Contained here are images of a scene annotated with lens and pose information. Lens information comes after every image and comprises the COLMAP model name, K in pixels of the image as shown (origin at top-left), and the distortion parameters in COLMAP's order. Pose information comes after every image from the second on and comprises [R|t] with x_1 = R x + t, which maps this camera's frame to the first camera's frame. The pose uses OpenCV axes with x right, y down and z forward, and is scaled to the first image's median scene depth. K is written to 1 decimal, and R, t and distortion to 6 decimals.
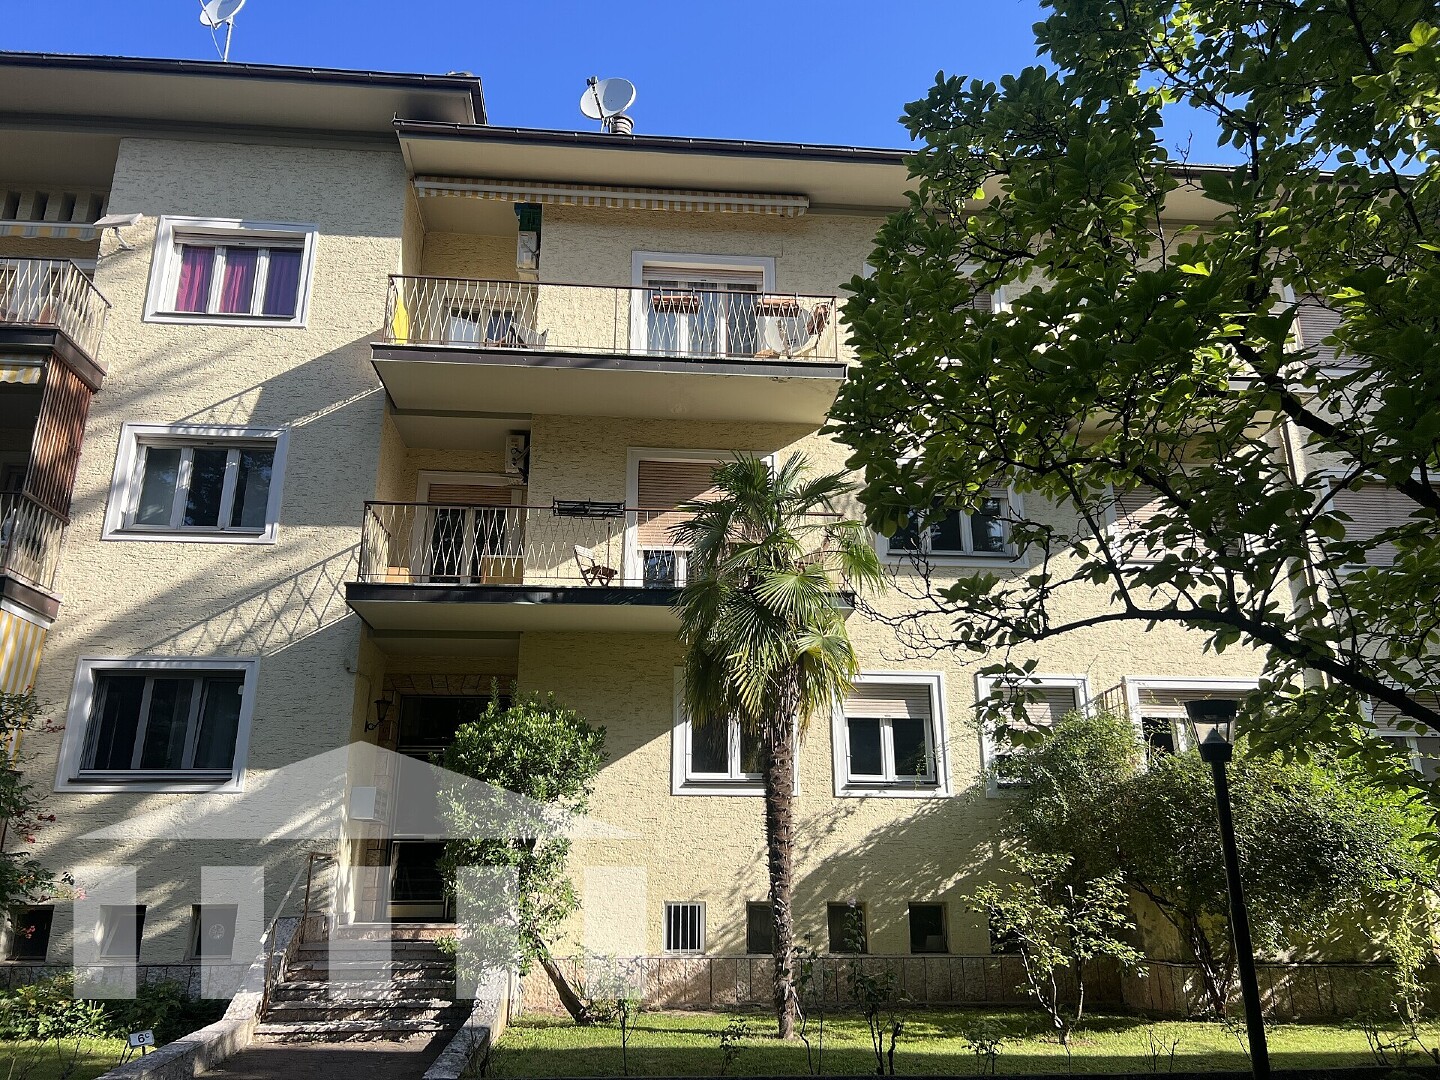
lens RADIAL K [[1108.8, 0, 720.0], [0, 1108.8, 540.0], [0, 0, 1]] dist [0.037509, -0.002584]
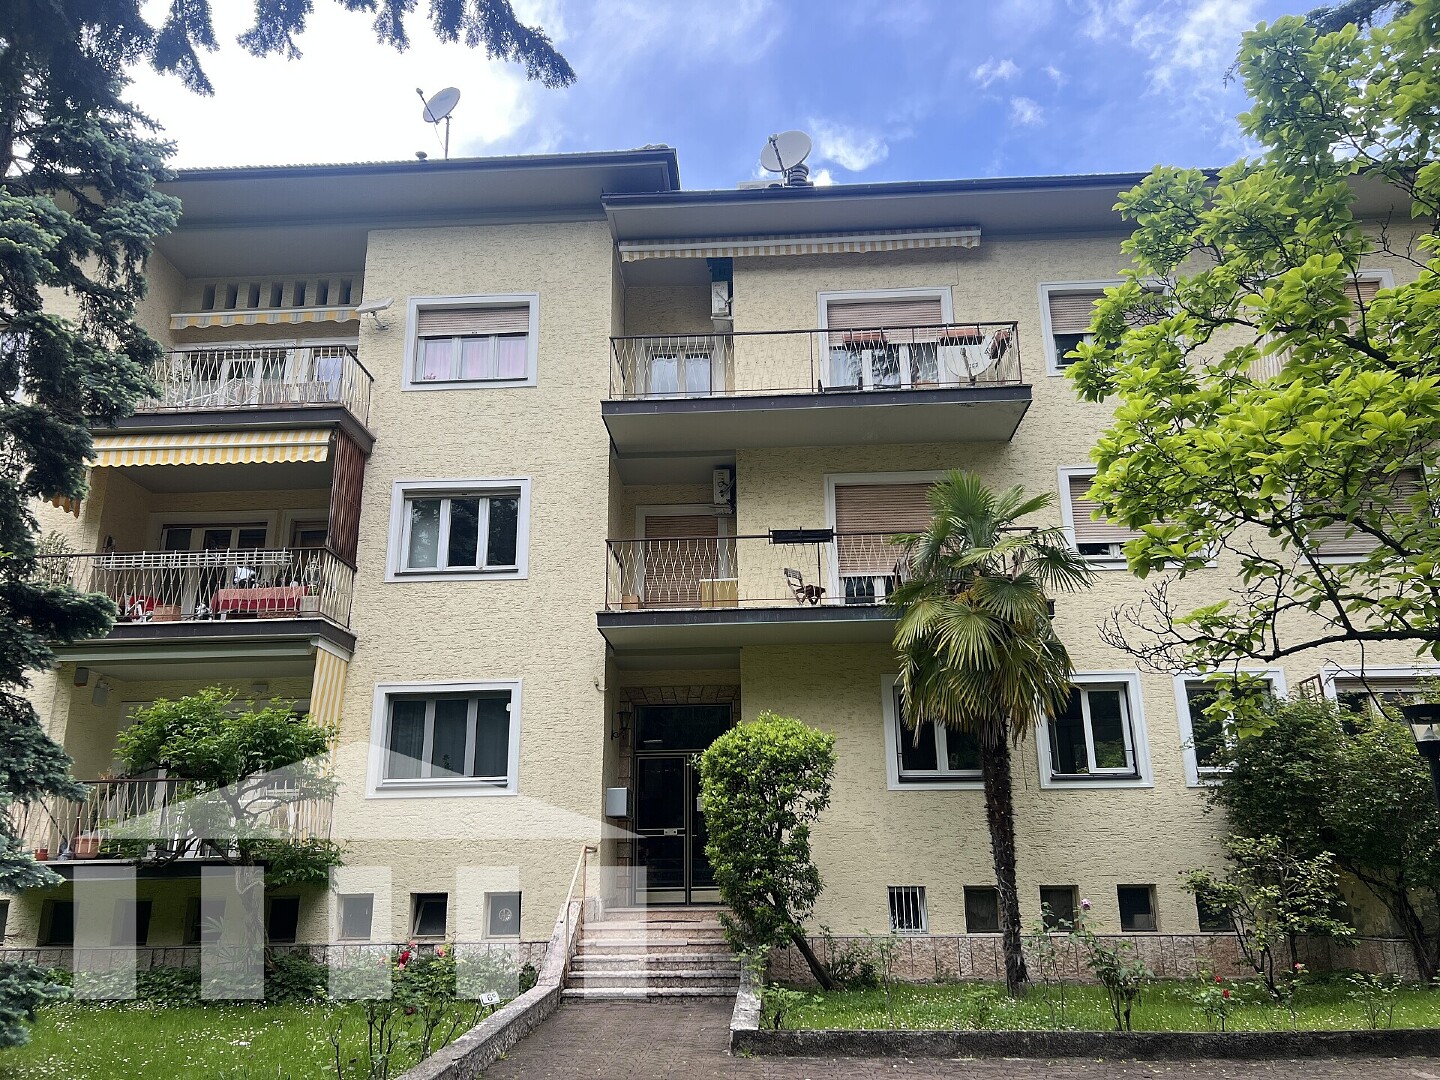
lens RADIAL K [[1108.8, 0, 720.0], [0, 1108.8, 540.0], [0, 0, 1]] dist [0.037509, -0.002584]
pose [[0.992030, -0.049185, -0.116007, -0.068372], [0.050039, 0.998737, 0.004461, -0.032898], [0.115641, -0.010231, 0.993238, -0.116567]]
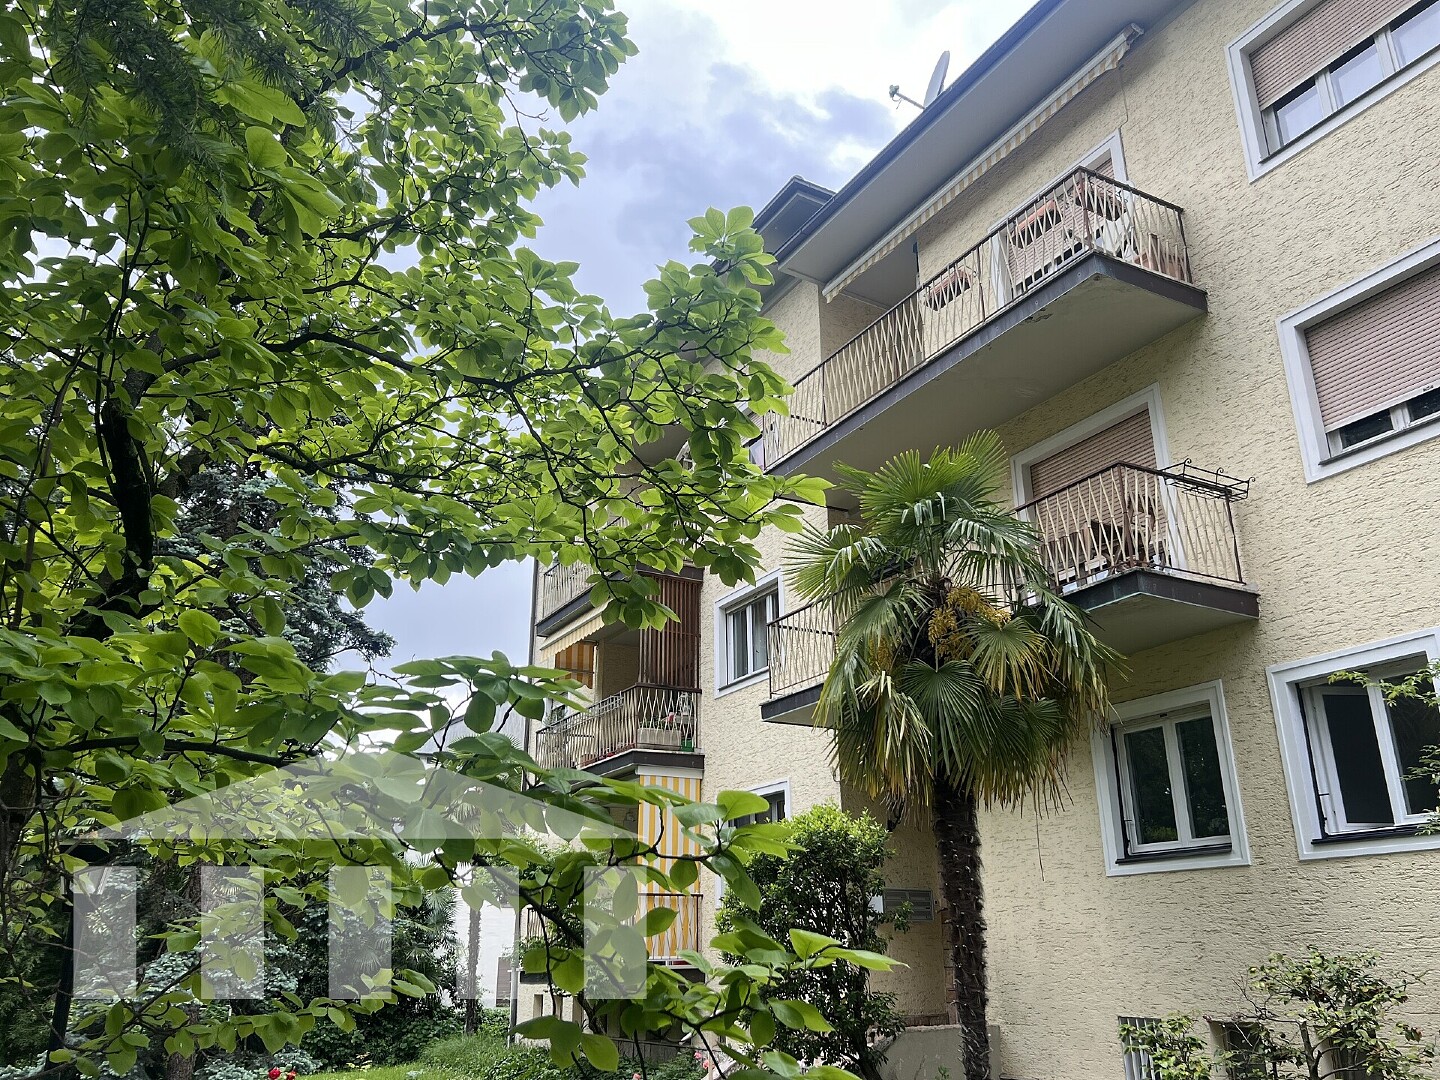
lens RADIAL K [[1147.2, 0, 720.0], [0, 1147.2, 540.0], [0, 0, 1]] dist [-0.004466, -0.002951]
pose [[0.430999, -0.314655, -0.845714, 0.567091], [0.289620, 0.935883, -0.200605, 0.087300], [0.854611, -0.158476, 0.494495, 0.391880]]
